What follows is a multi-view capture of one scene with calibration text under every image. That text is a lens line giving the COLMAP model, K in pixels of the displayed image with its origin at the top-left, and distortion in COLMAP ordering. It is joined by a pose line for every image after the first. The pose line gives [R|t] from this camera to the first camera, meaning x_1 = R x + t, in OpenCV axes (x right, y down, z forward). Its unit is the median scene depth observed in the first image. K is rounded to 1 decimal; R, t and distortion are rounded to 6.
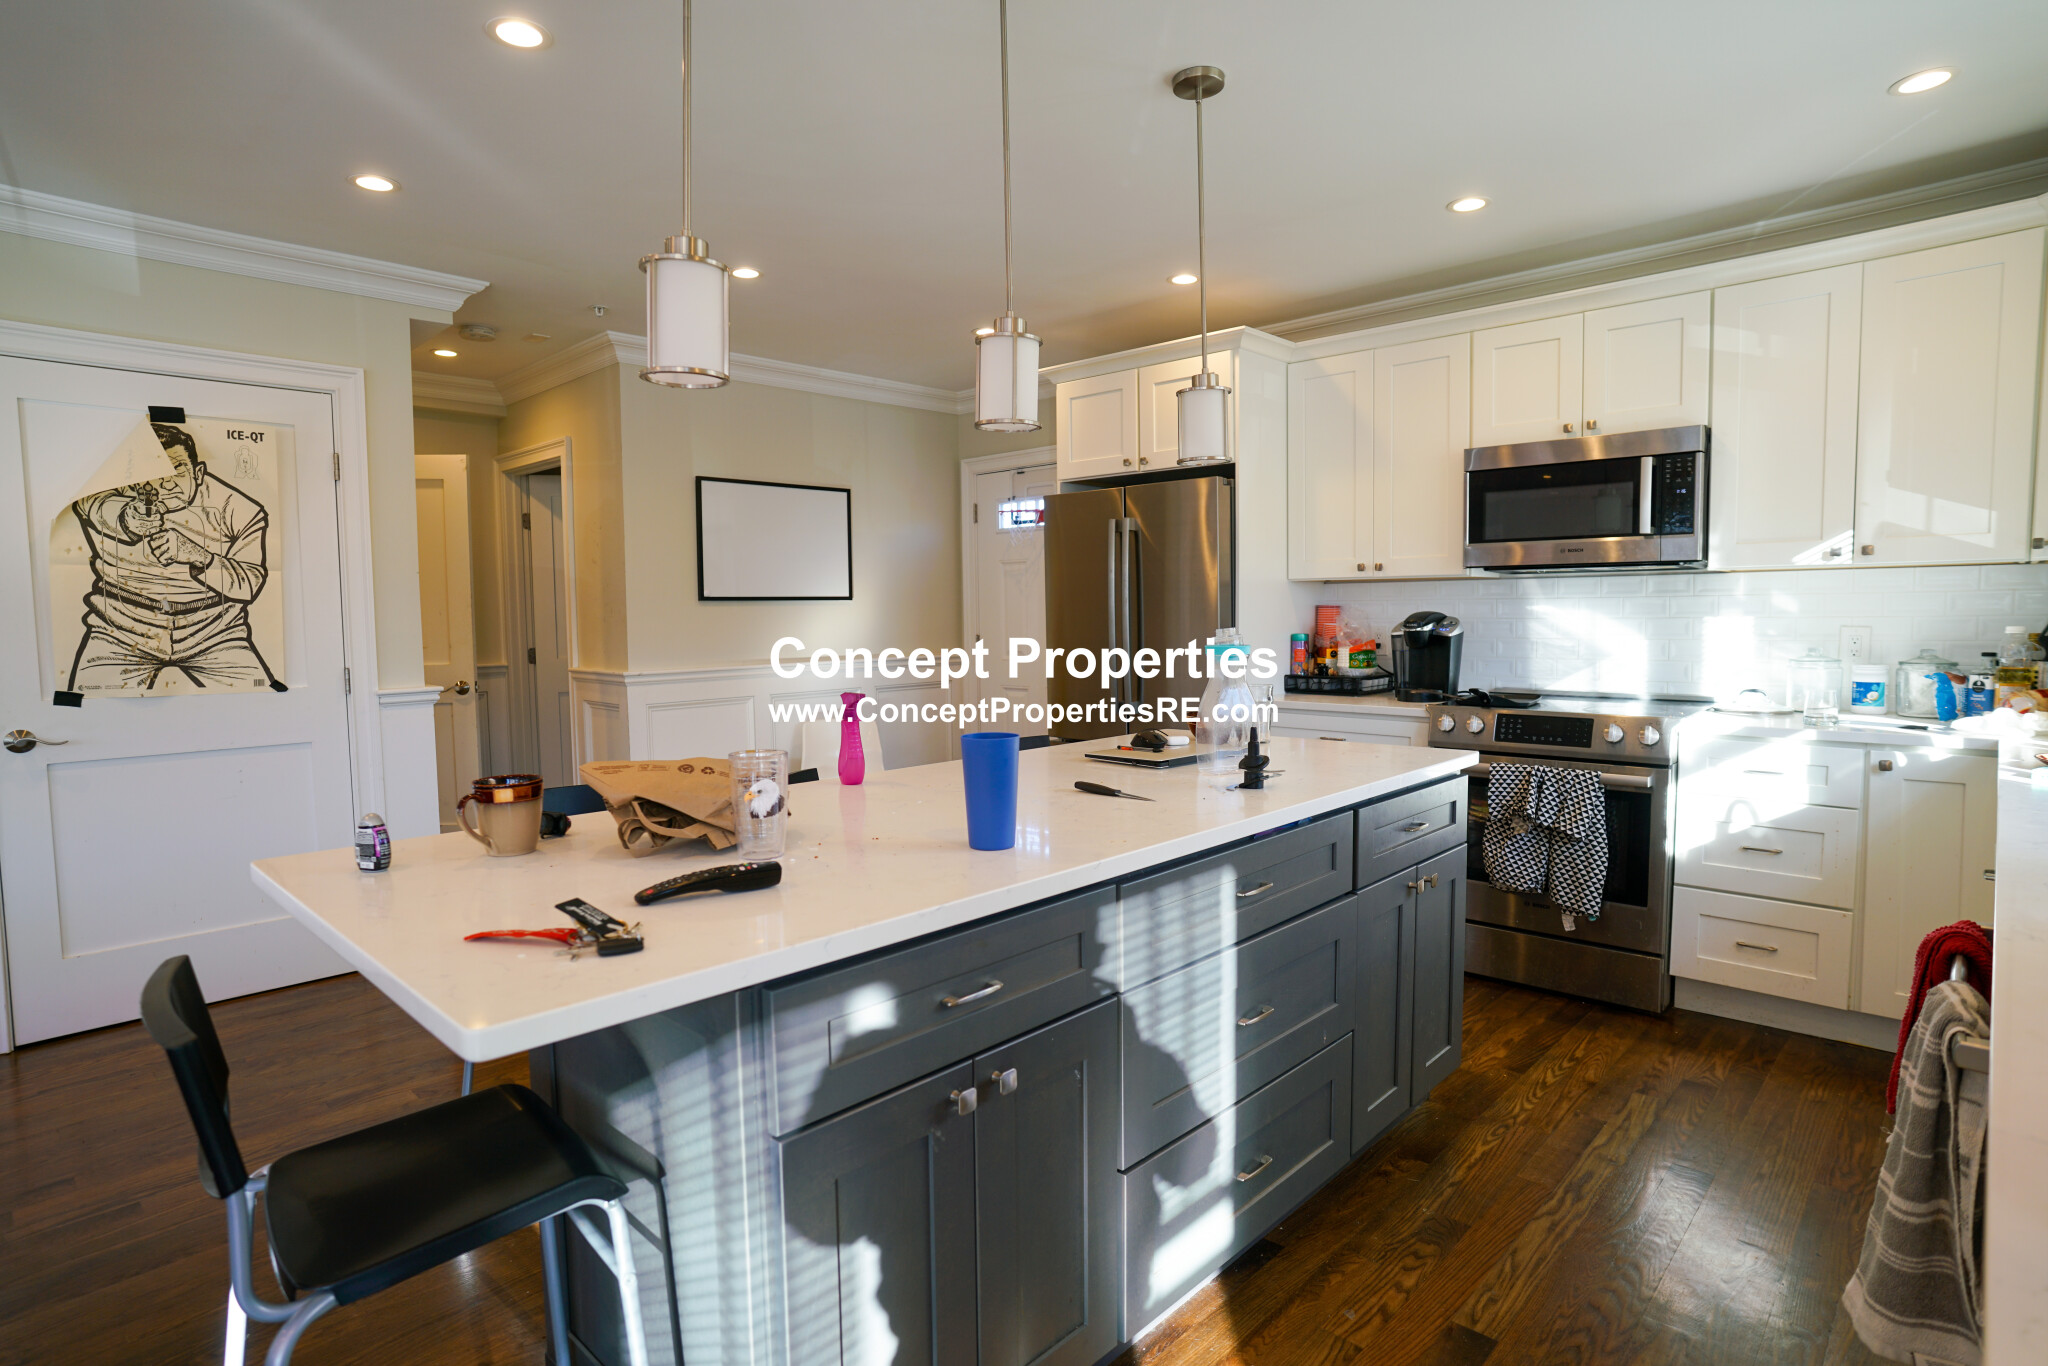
lens RADIAL K [[1074.3, 0, 1011.9], [0, 1074.3, 676.9], [0, 0, 1]] dist [-0.071949, 0.053775]
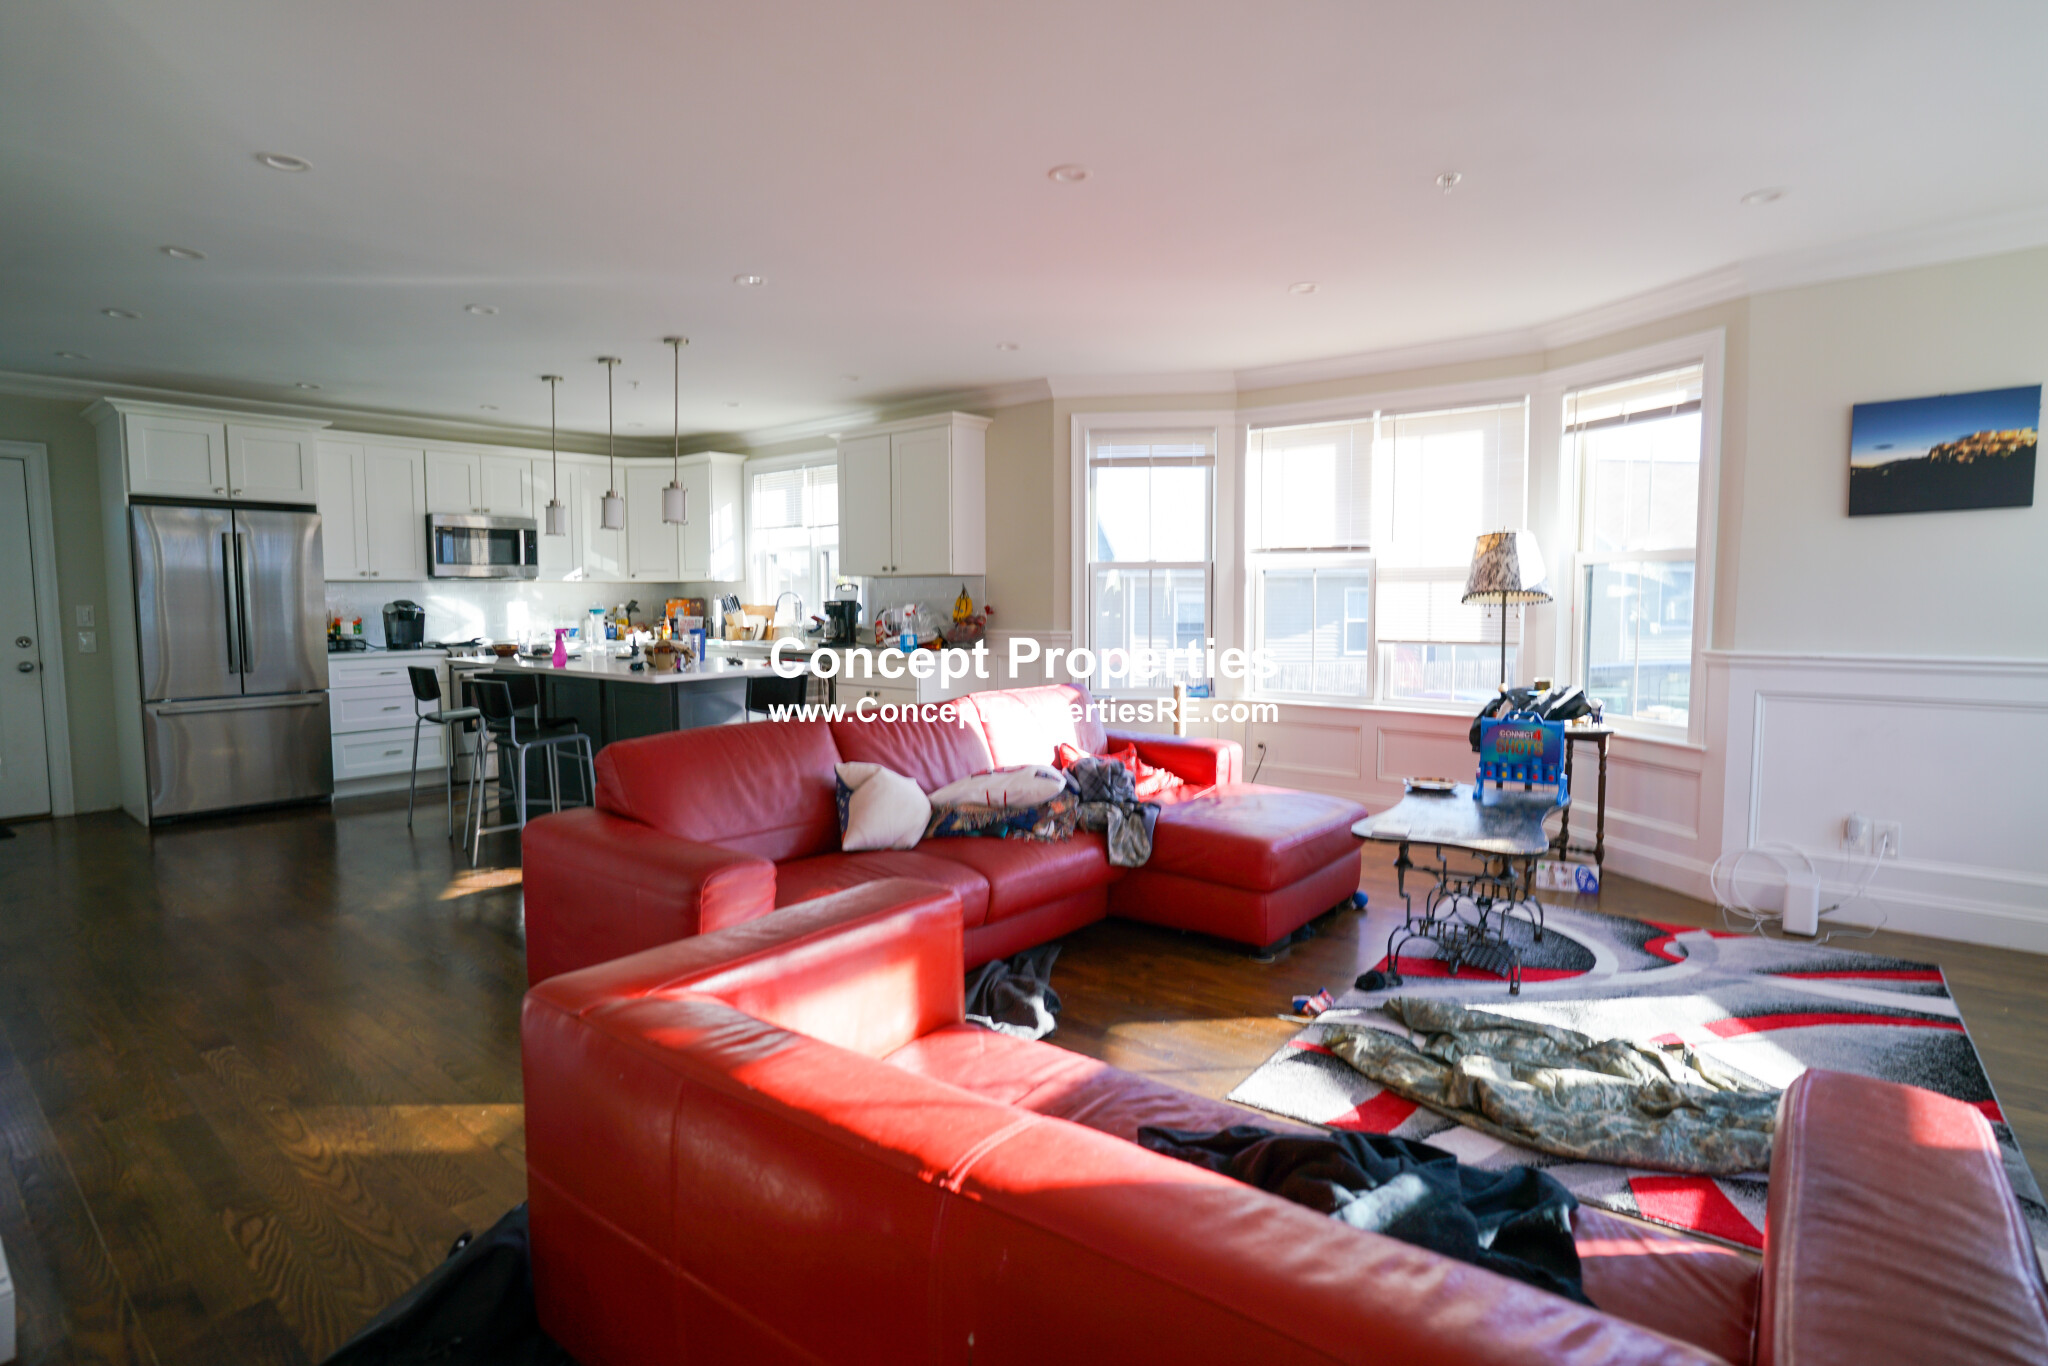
lens RADIAL K [[1074.3, 0, 1011.9], [0, 1074.3, 676.9], [0, 0, 1]] dist [-0.071949, 0.053775]
pose [[-0.068947, -0.060964, 0.995756, -1.631140], [0.071637, 0.995252, 0.065893, 0.027293], [-0.995045, 0.075876, -0.064252, 0.123684]]
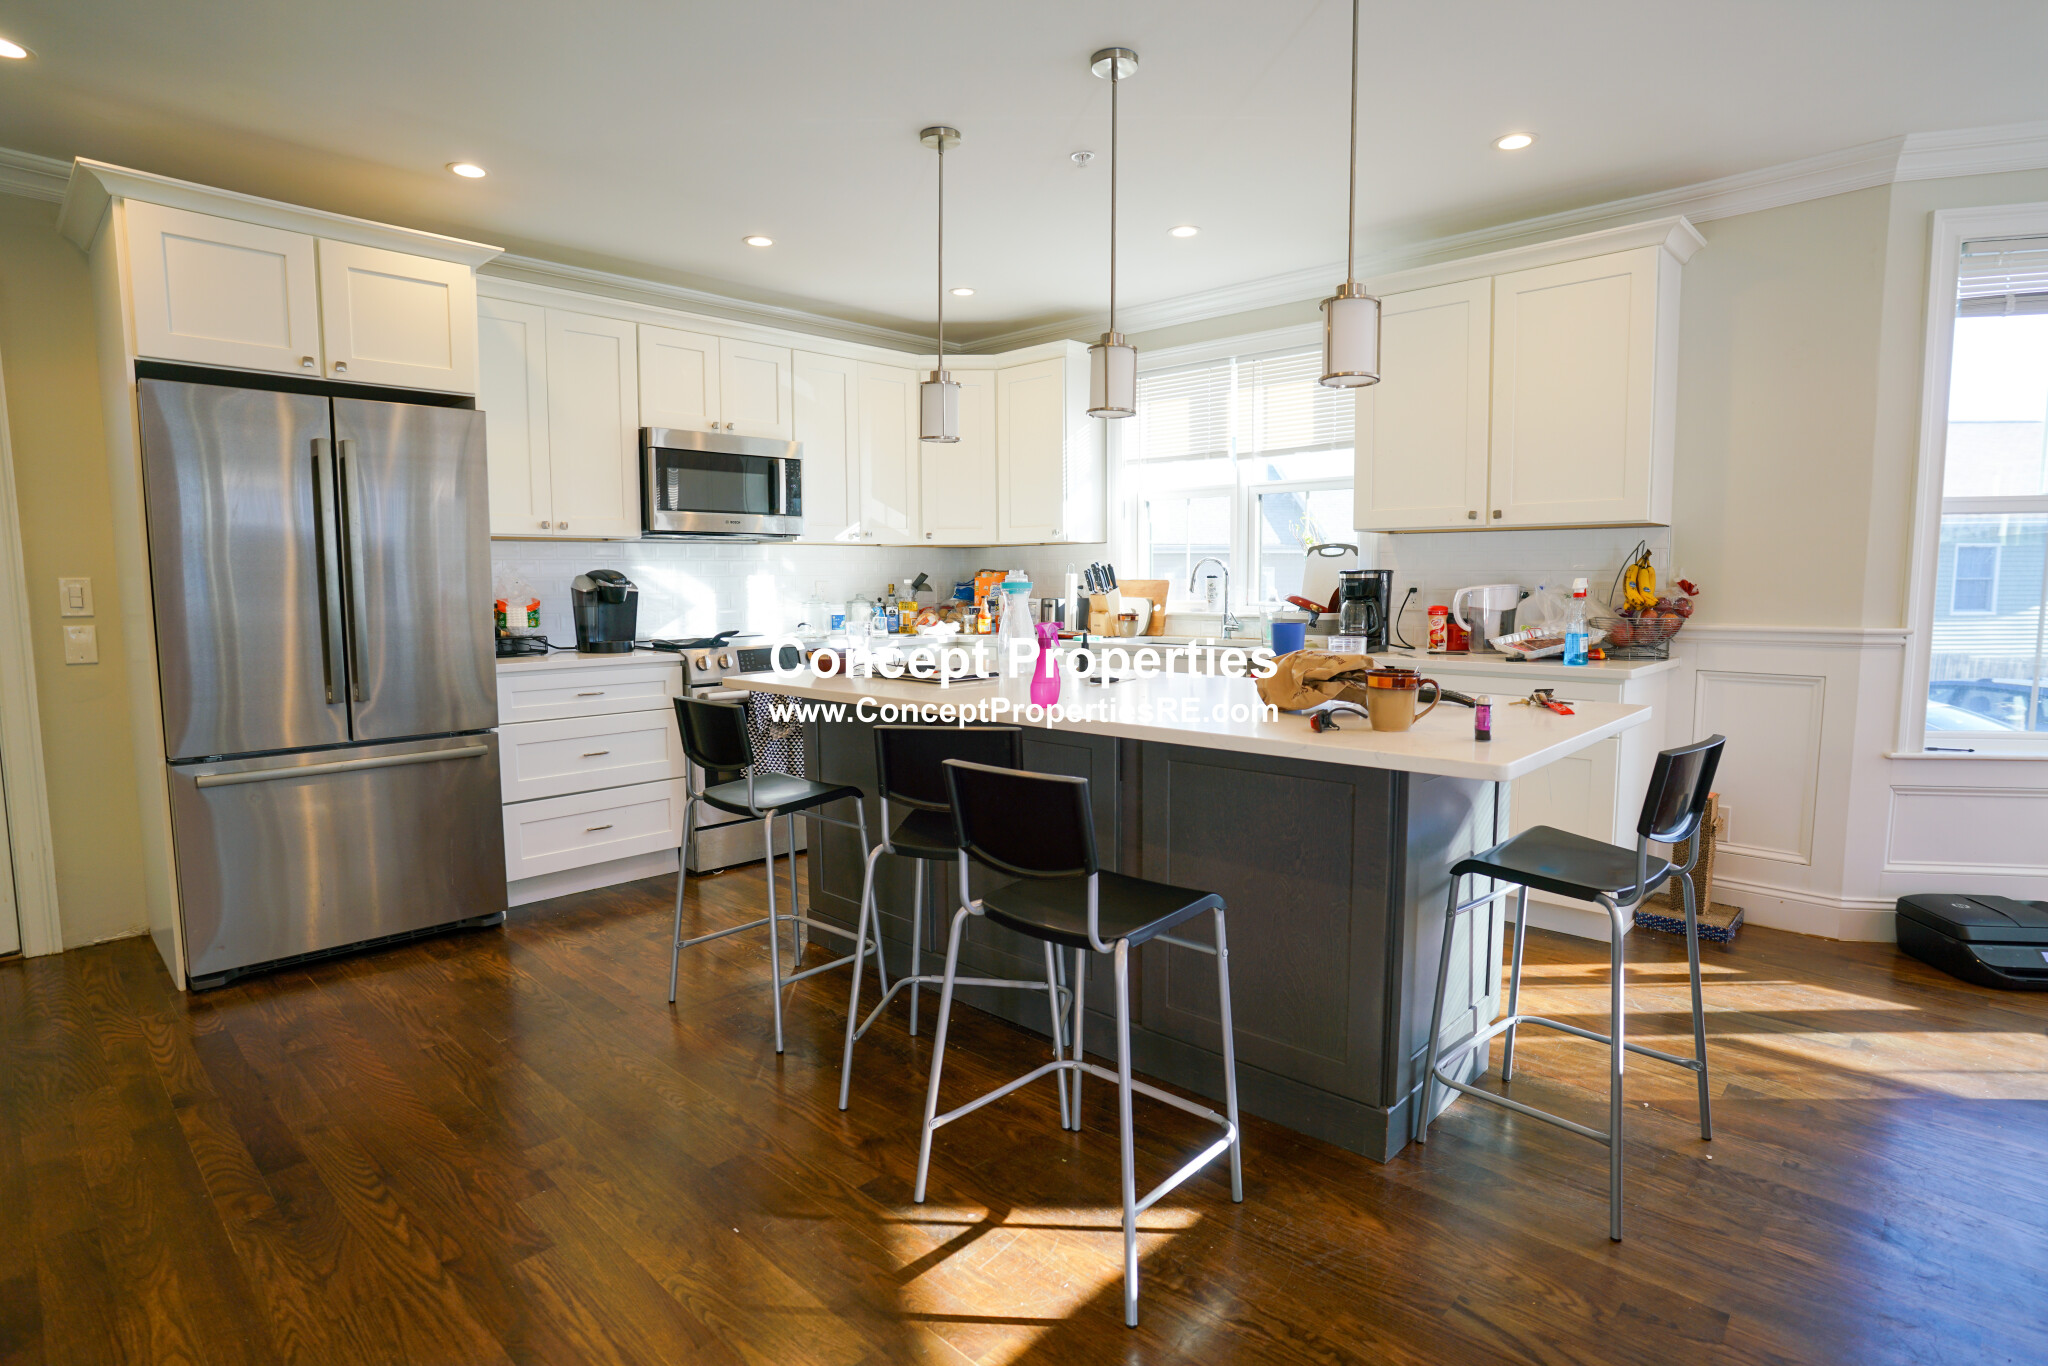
lens RADIAL K [[1081.9, 0, 1045.9], [0, 1081.9, 670.2], [0, 0, 1]] dist [-0.004888, -0.000524]
pose [[-0.024935, -0.074530, 0.996907, -0.813820], [0.071599, 0.994523, 0.076142, -0.013043], [-0.997122, 0.073276, -0.019462, 0.659176]]
